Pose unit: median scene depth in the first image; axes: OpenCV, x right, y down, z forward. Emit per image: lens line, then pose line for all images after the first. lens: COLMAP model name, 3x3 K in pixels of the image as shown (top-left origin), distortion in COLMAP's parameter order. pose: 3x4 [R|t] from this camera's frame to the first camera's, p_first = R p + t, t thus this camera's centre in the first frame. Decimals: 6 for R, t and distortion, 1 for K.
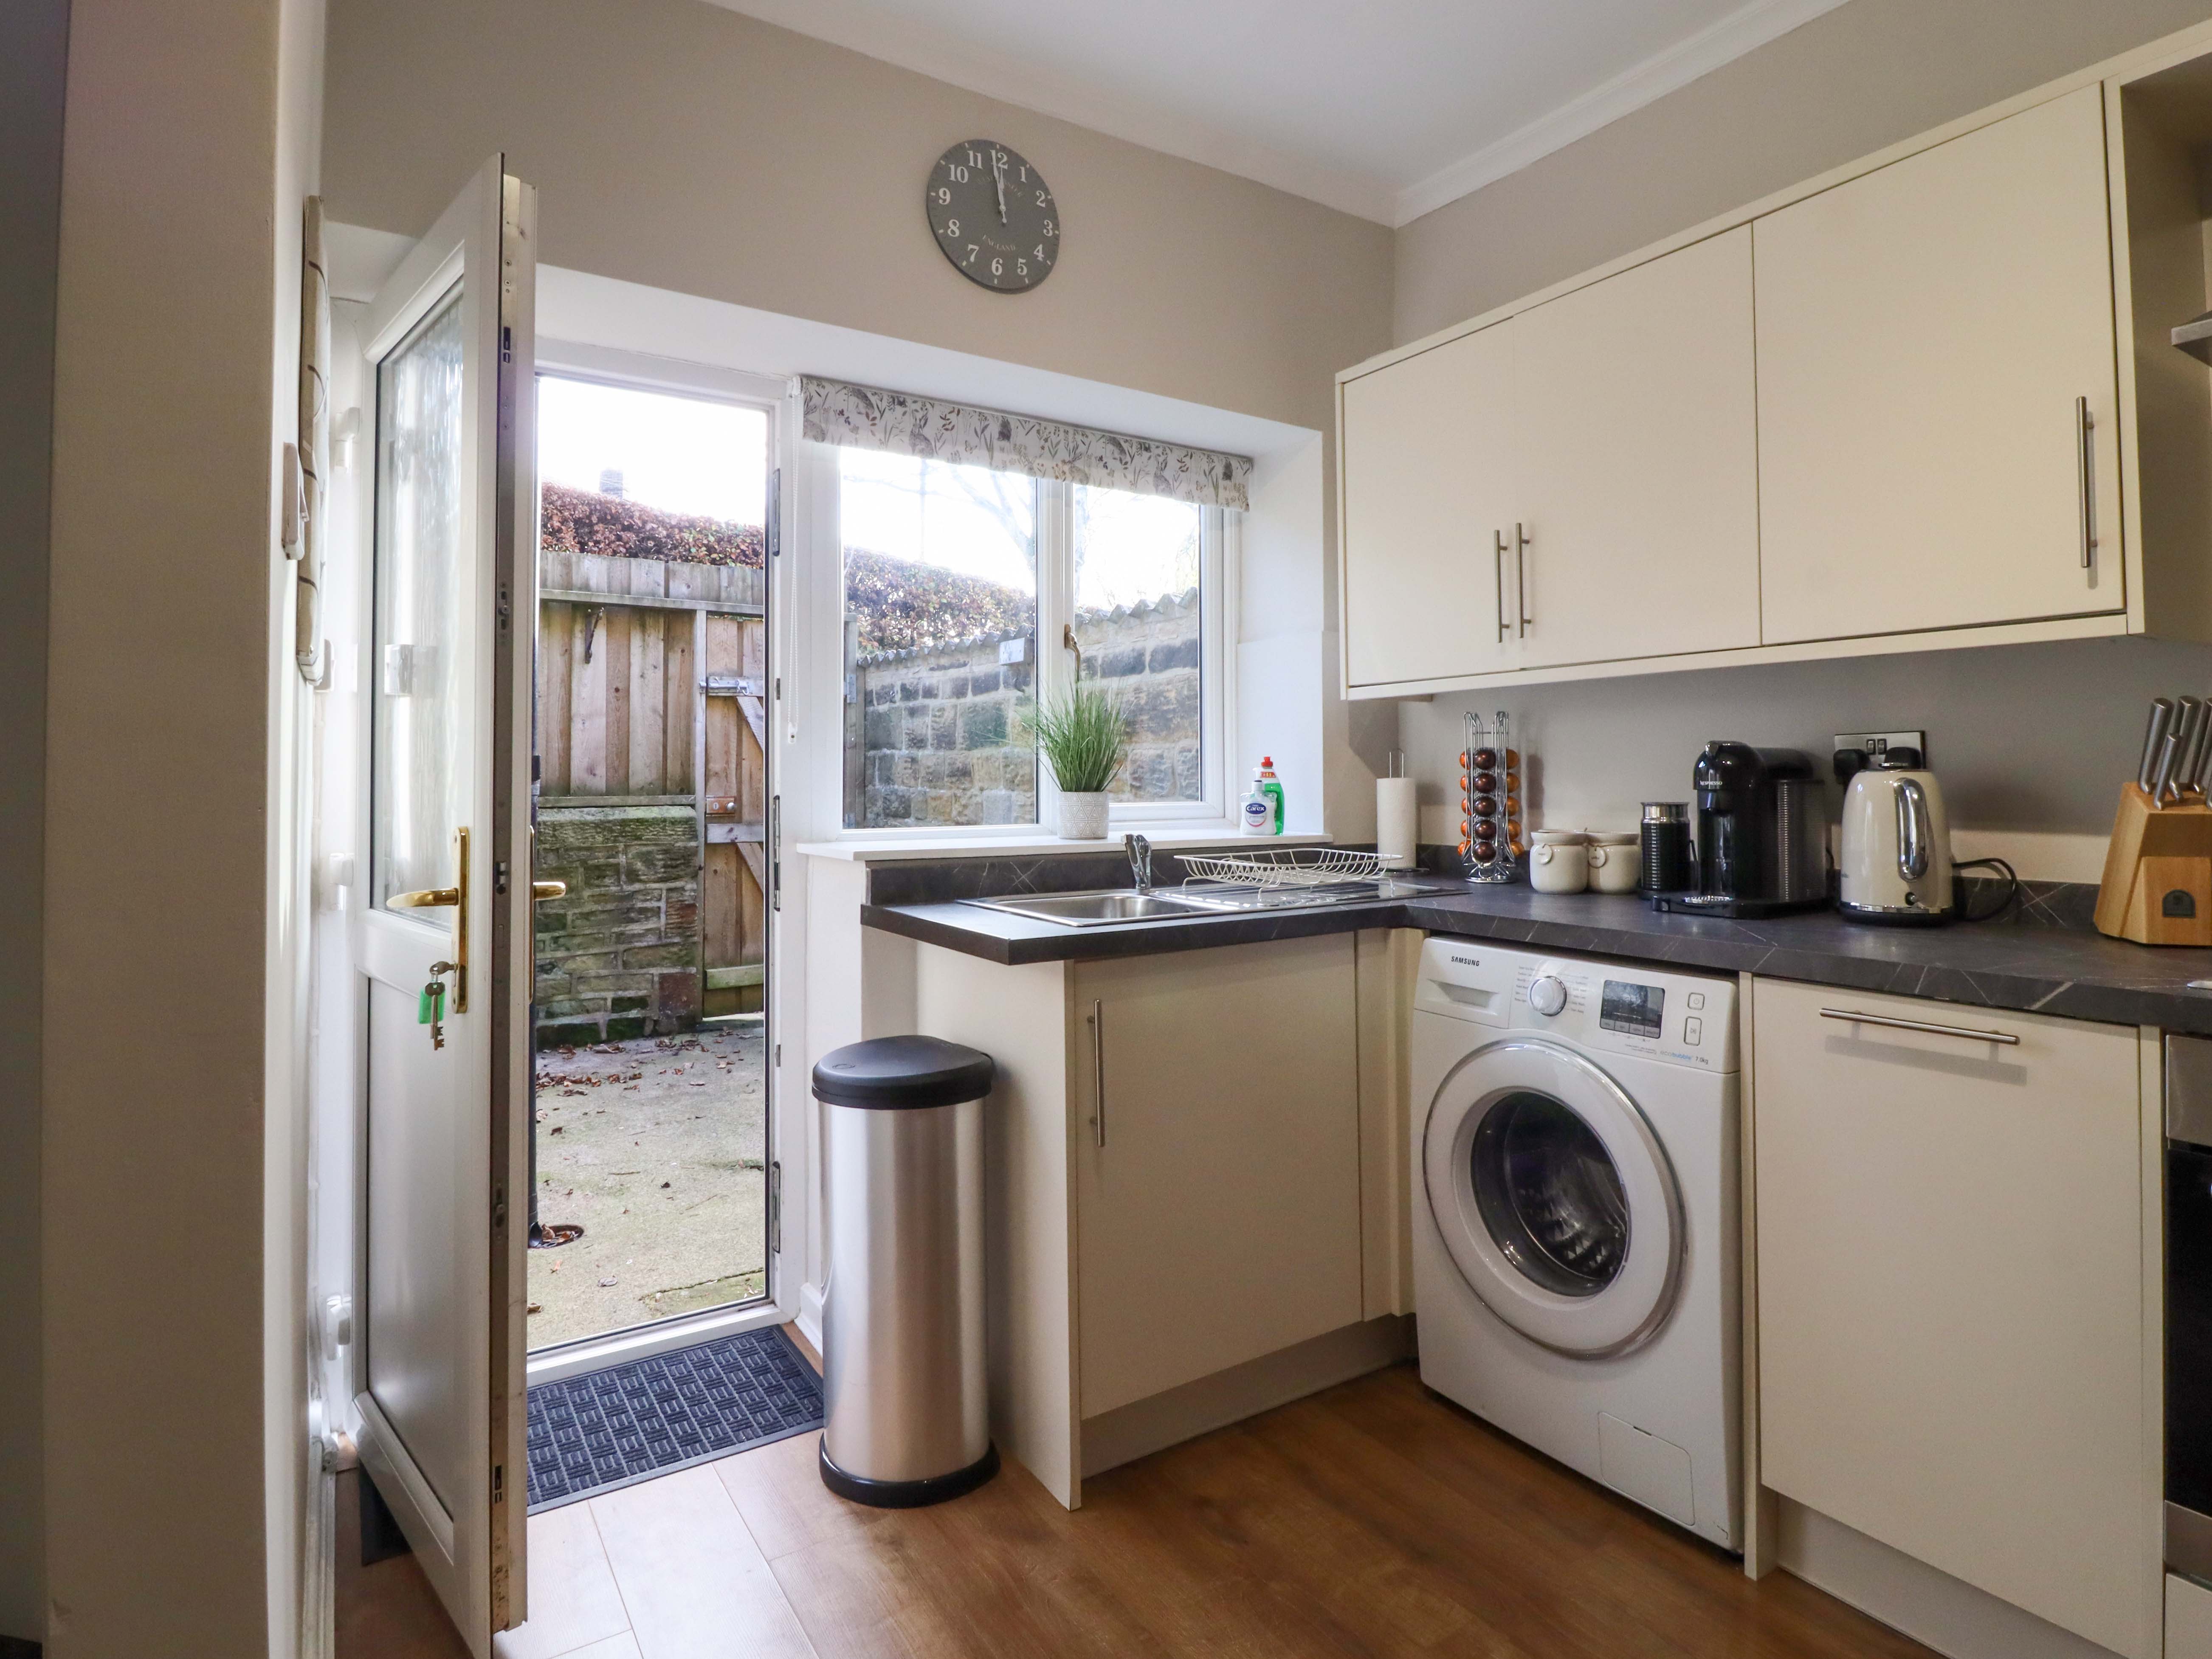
lens RADIAL K [[1158.1, 0, 1114.0], [0, 1158.1, 741.6], [0, 0, 1]] dist [0.001142, -0.012393]
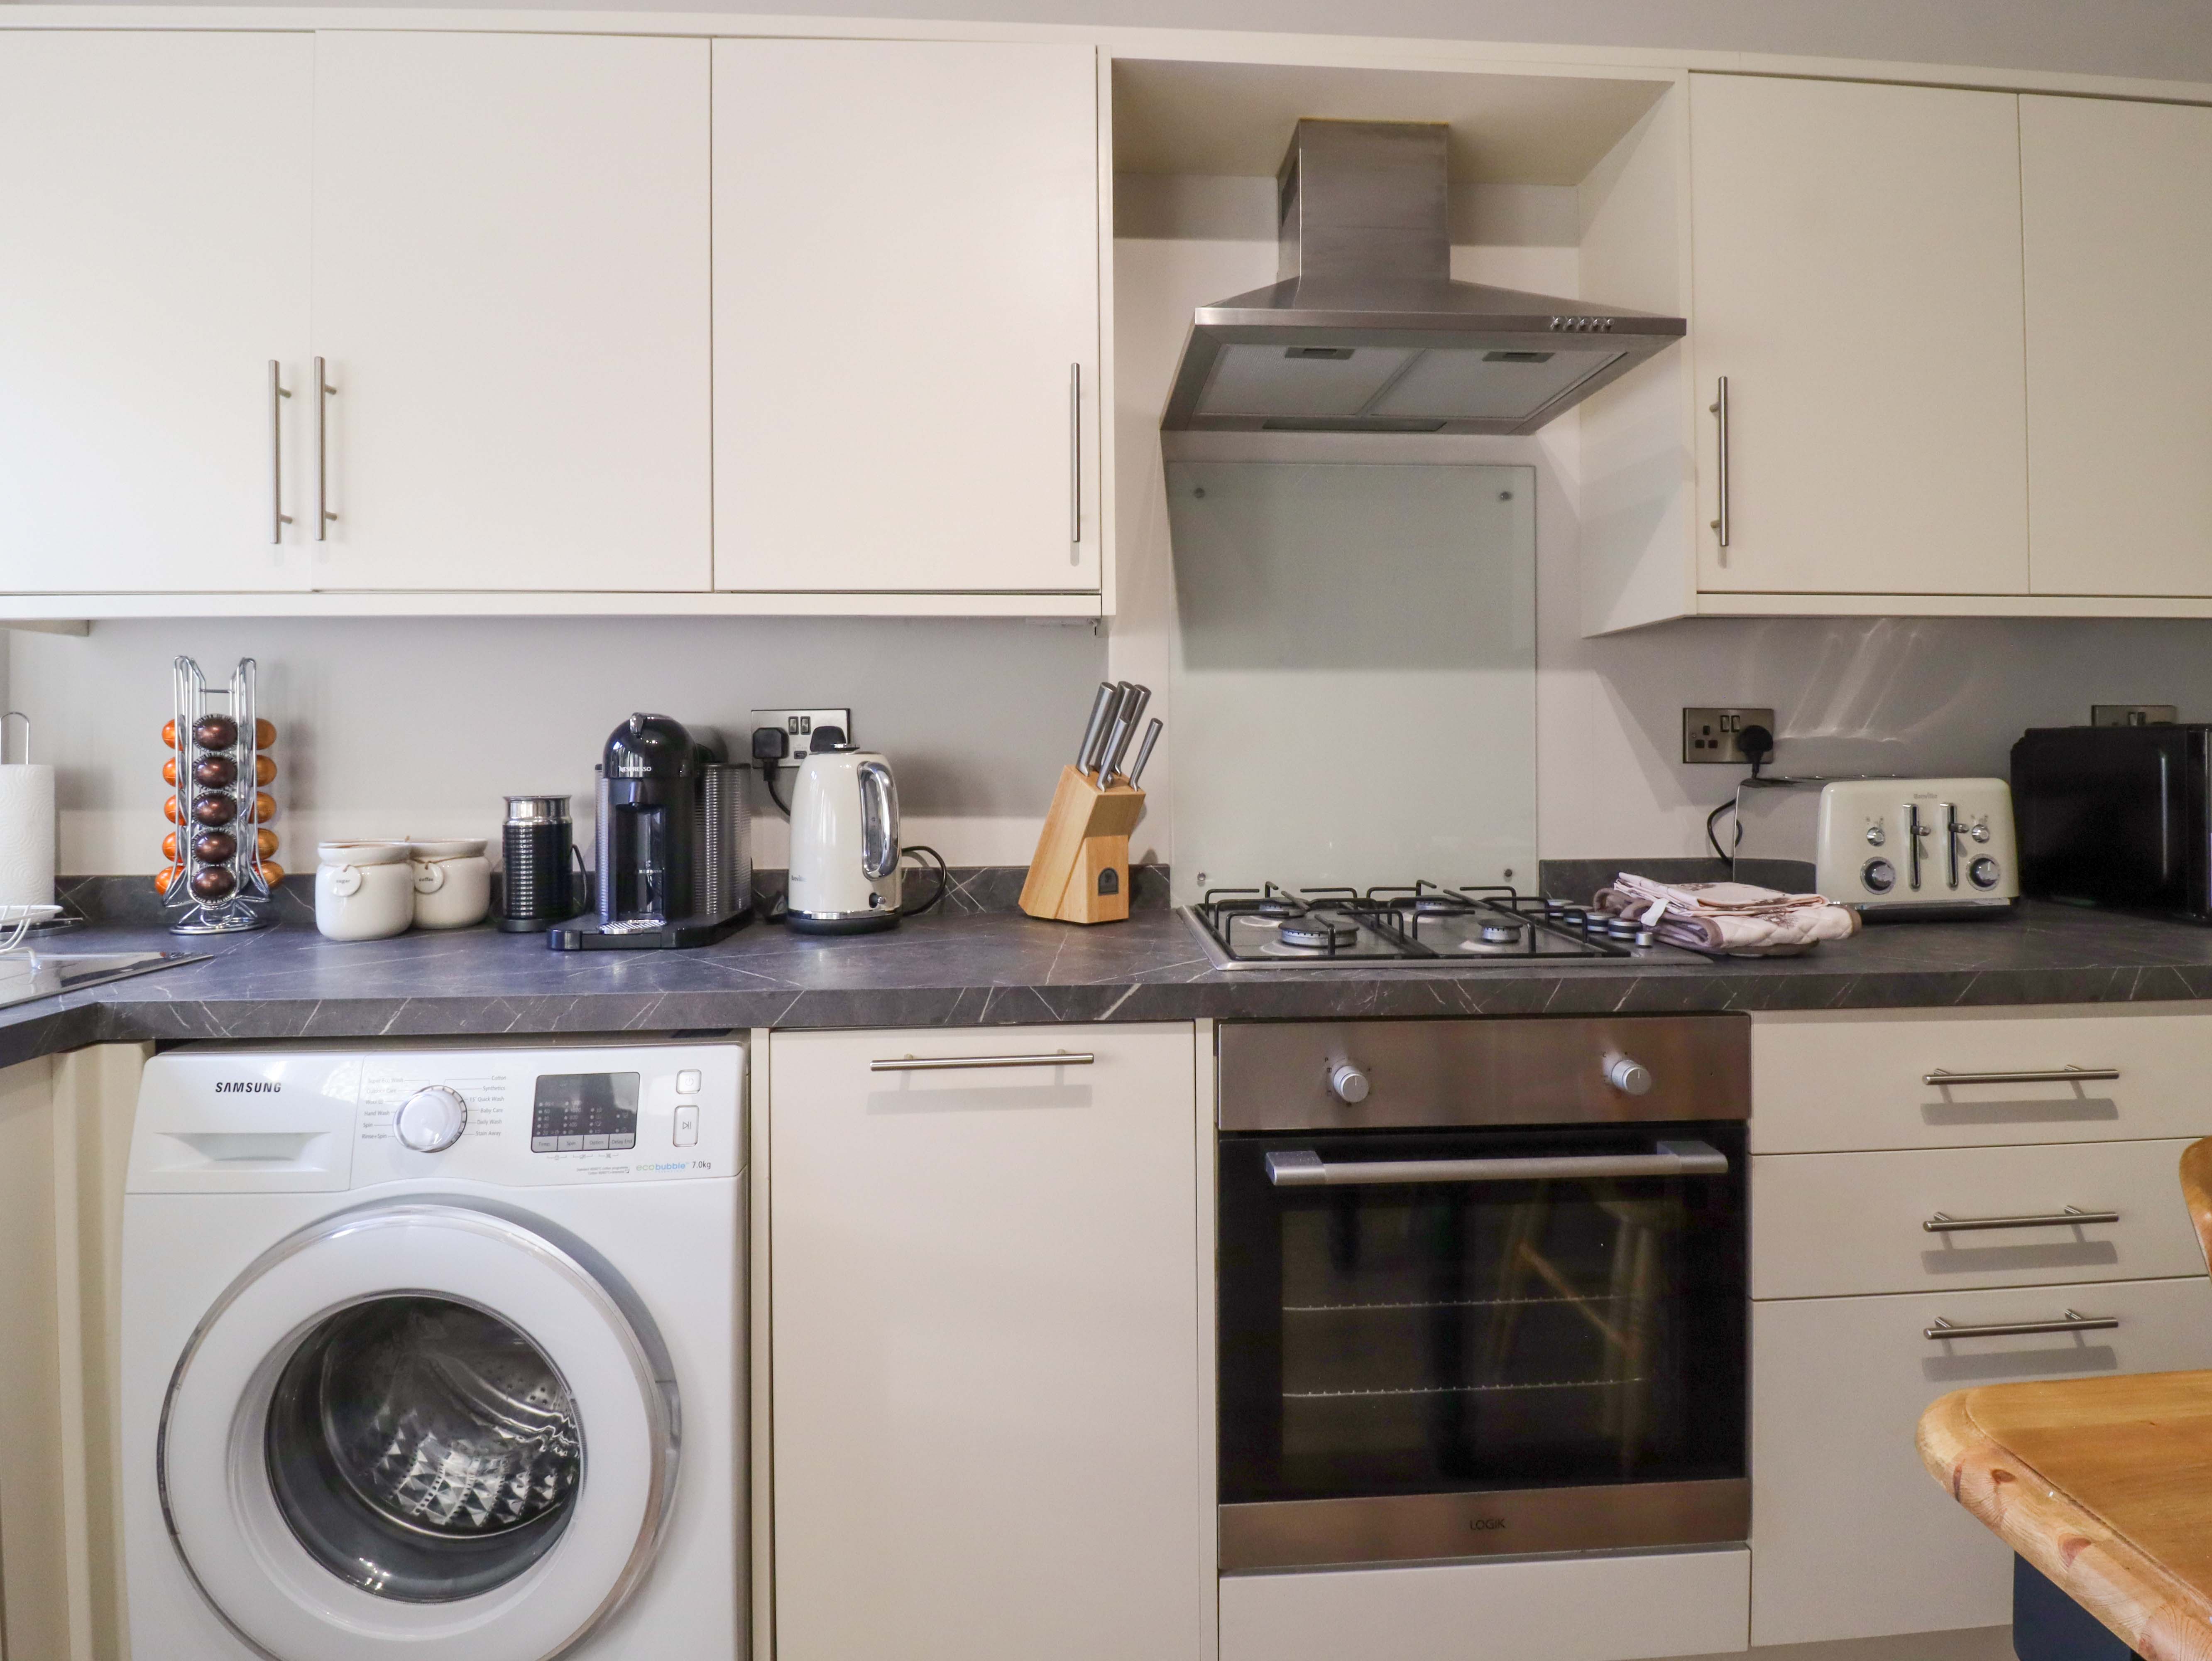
lens RADIAL K [[1158.2, 0, 1114.0], [0, 1158.2, 742.6], [0, 0, 1]] dist [0.001142, -0.012393]
pose [[0.474437, 0.010376, 0.880228, 0.006168], [-0.023137, 0.999732, 0.000686, 0.011133], [-0.879985, -0.020691, 0.474550, 0.376316]]
